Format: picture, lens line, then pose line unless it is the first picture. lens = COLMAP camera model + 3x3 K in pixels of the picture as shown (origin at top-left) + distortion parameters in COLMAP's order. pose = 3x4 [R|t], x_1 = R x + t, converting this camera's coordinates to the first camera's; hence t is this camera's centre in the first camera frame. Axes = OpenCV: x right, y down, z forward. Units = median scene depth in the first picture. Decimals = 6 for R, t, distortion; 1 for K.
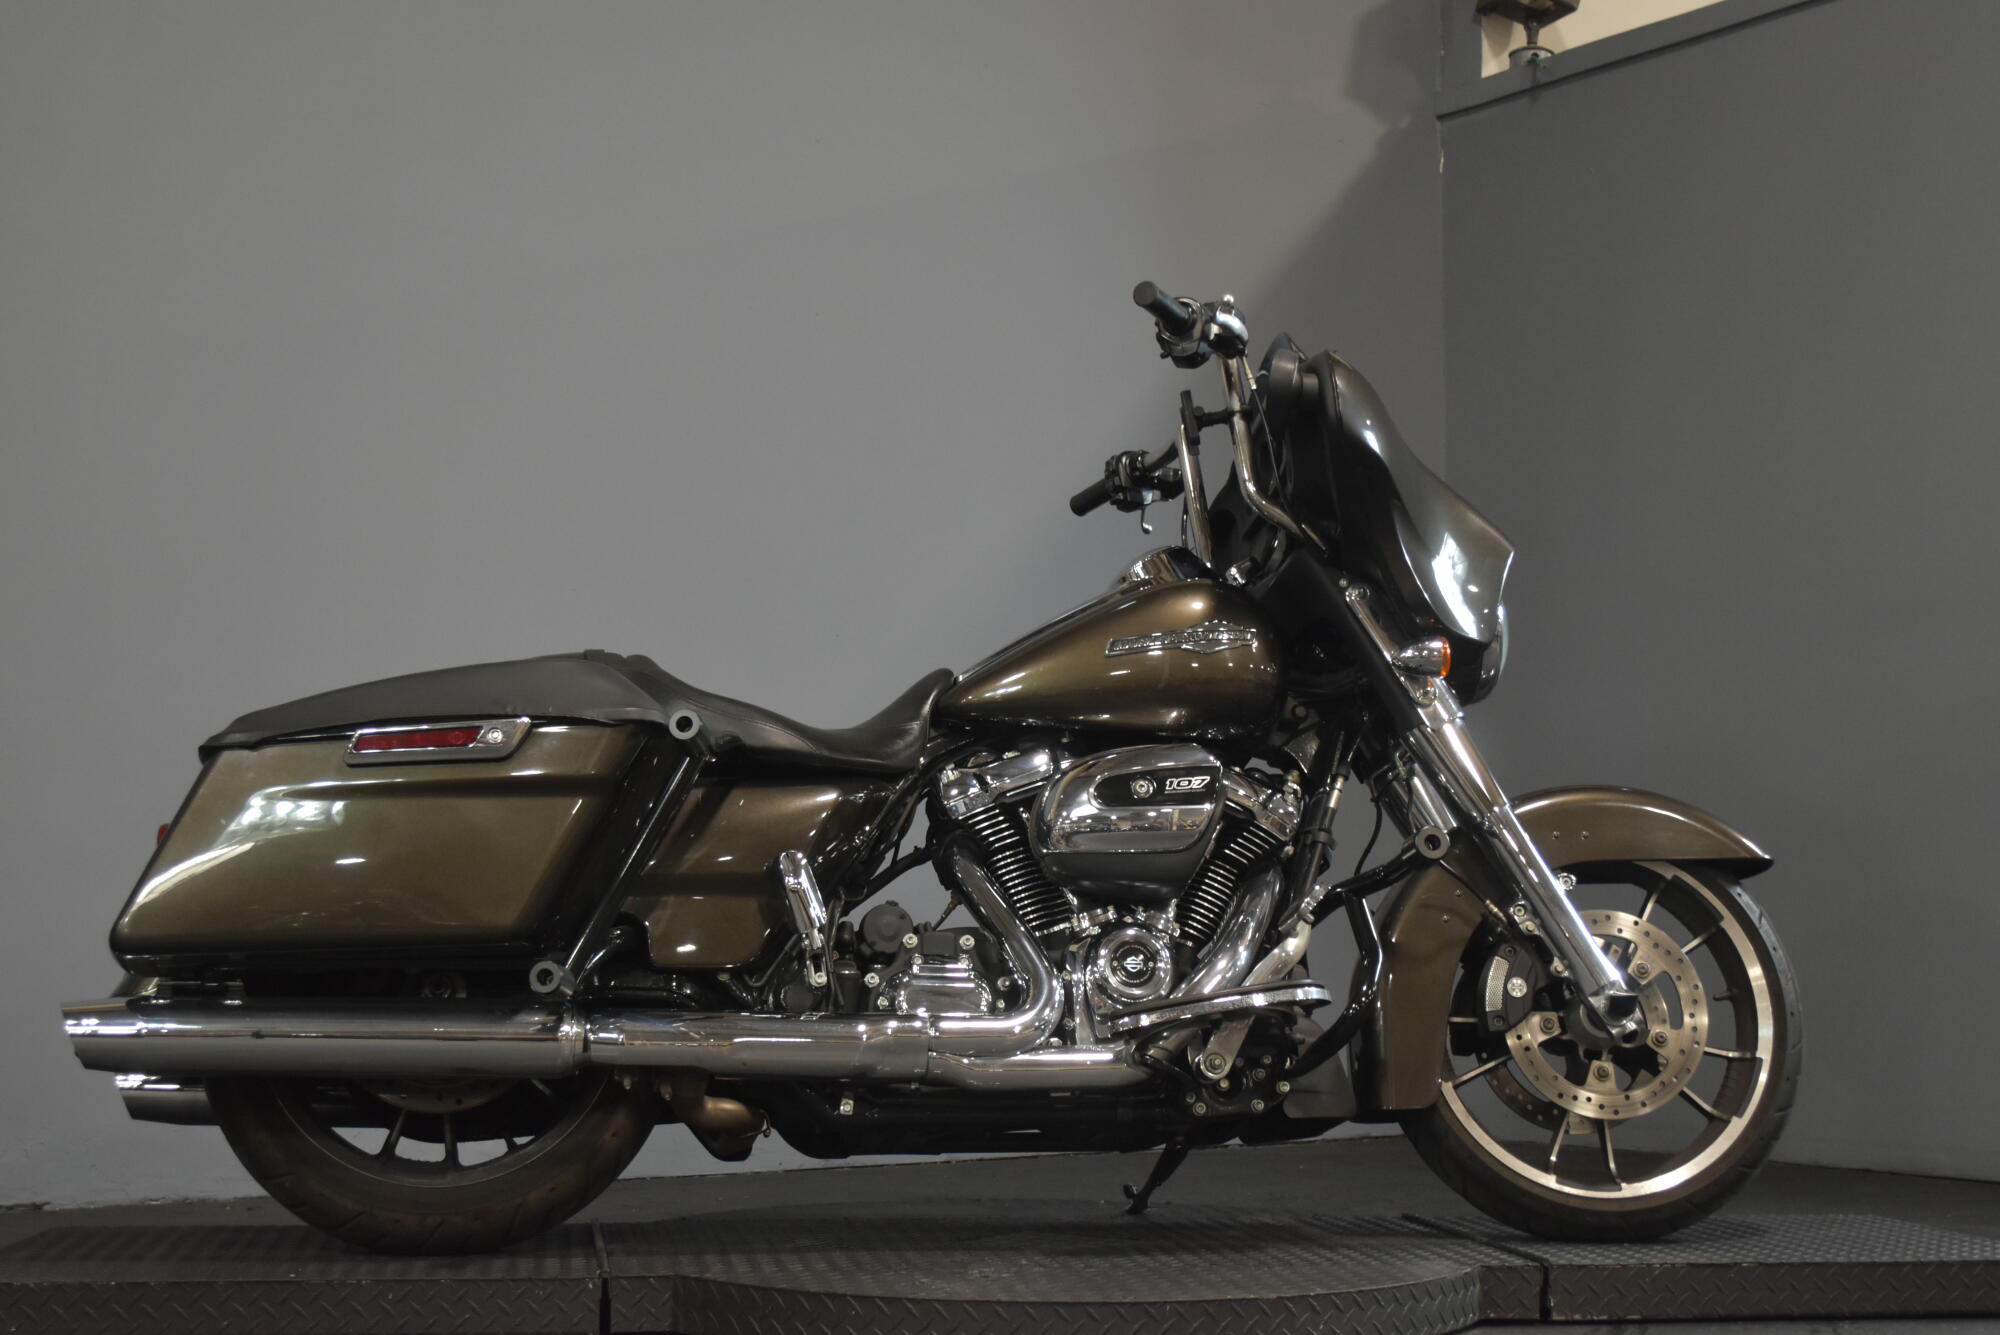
lens RADIAL K [[2737.7, 0, 999.4], [0, 2737.7, 559.4], [0, 0, 1]] dist [-0.016744, 0.013109]
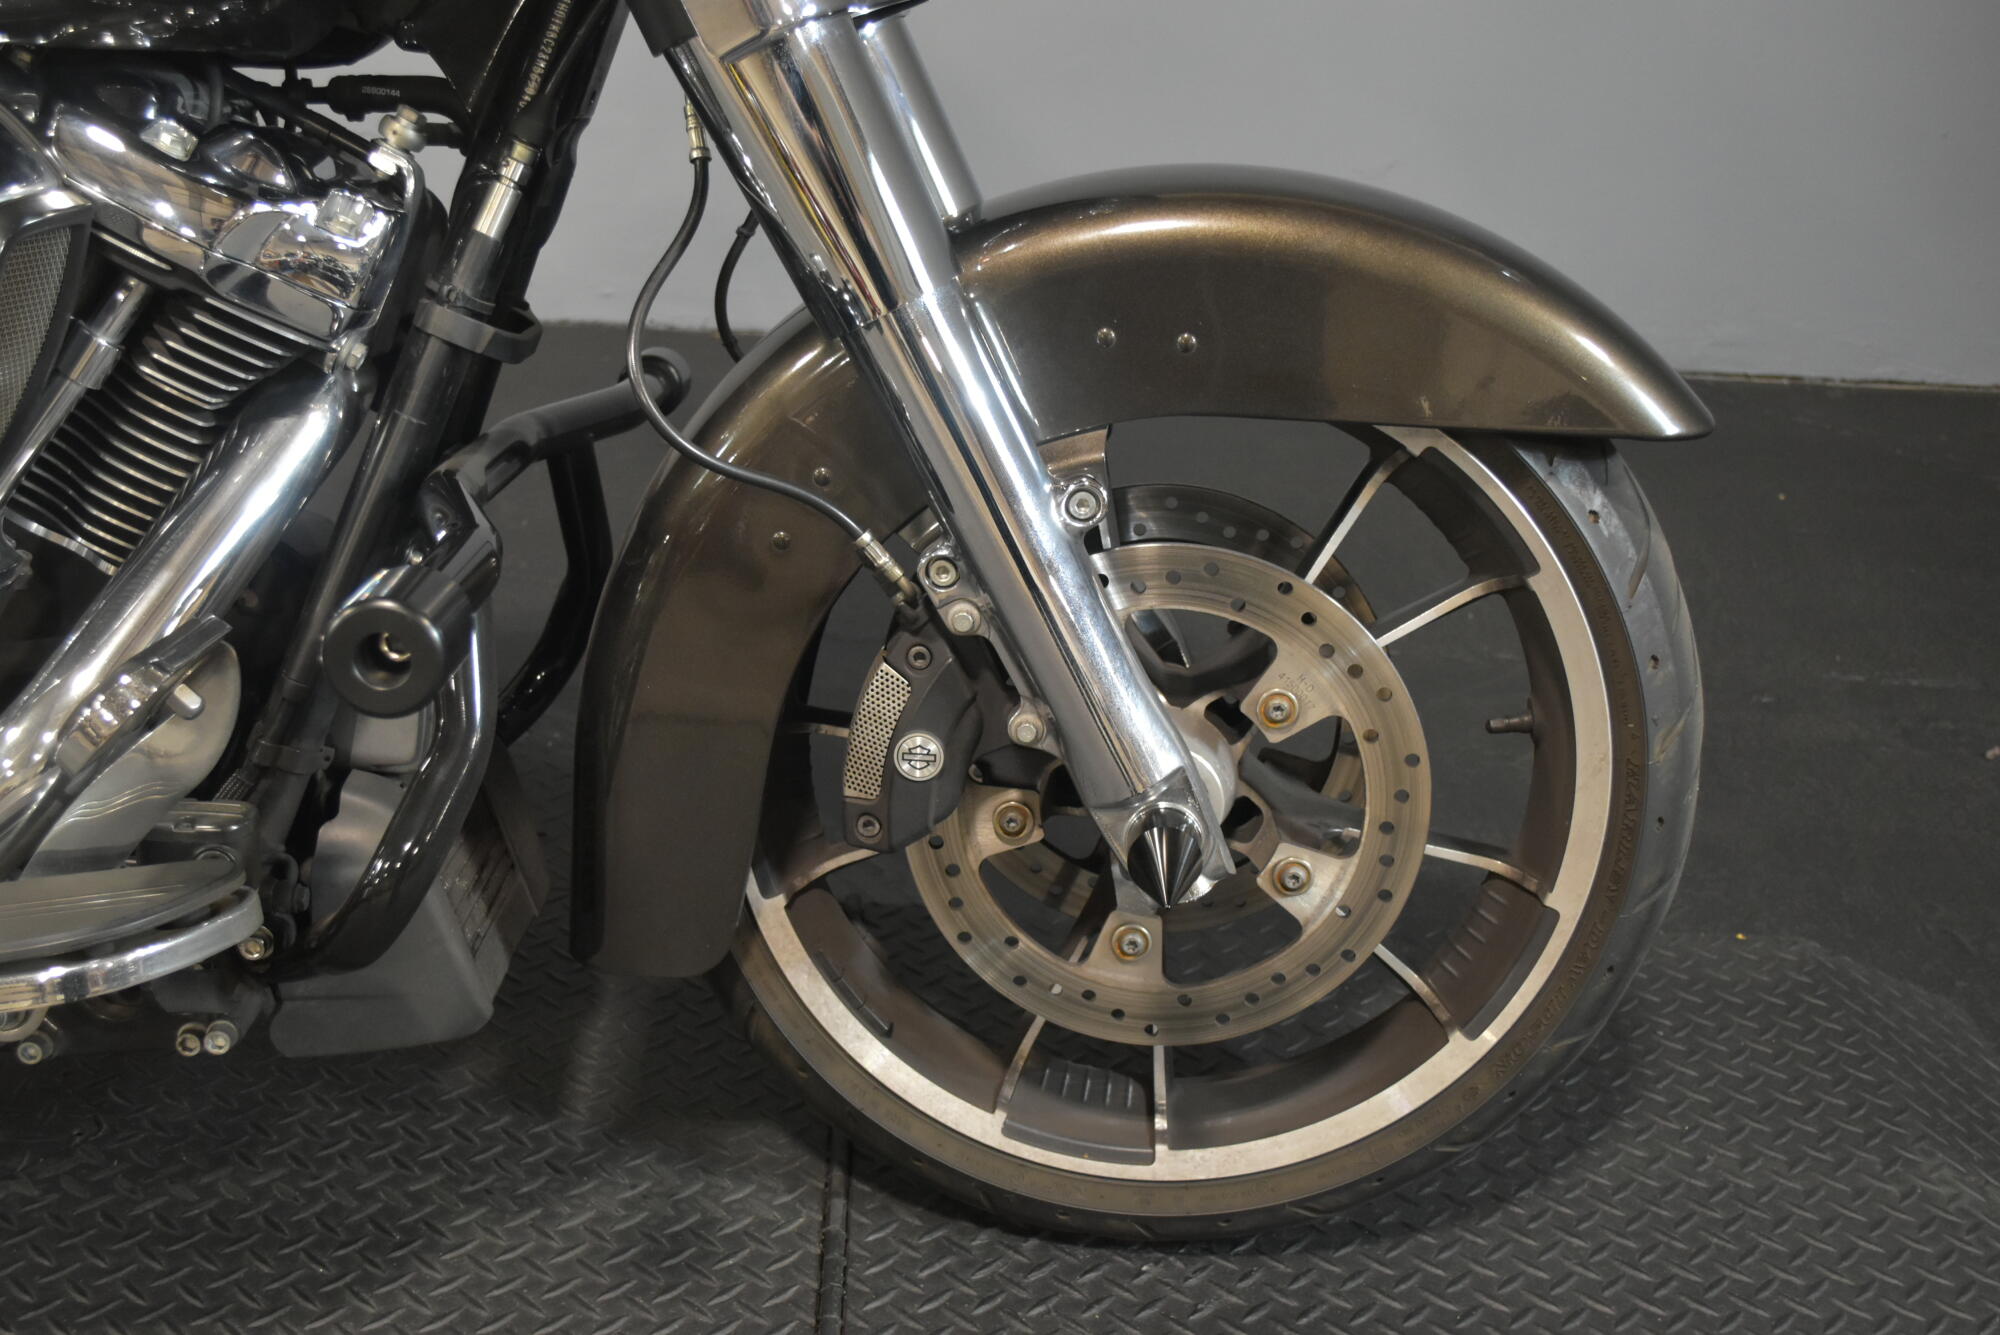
lens RADIAL K [[2193.7, 0, 1056.3], [0, 2193.7, 669.2], [0, 0, 1]] dist [0.019379, -0.128788]
pose [[0.990041, 0.106141, -0.092486, 0.235523], [-0.034917, 0.821548, 0.569070, -0.030444], [0.136383, -0.560173, 0.817072, 0.756216]]
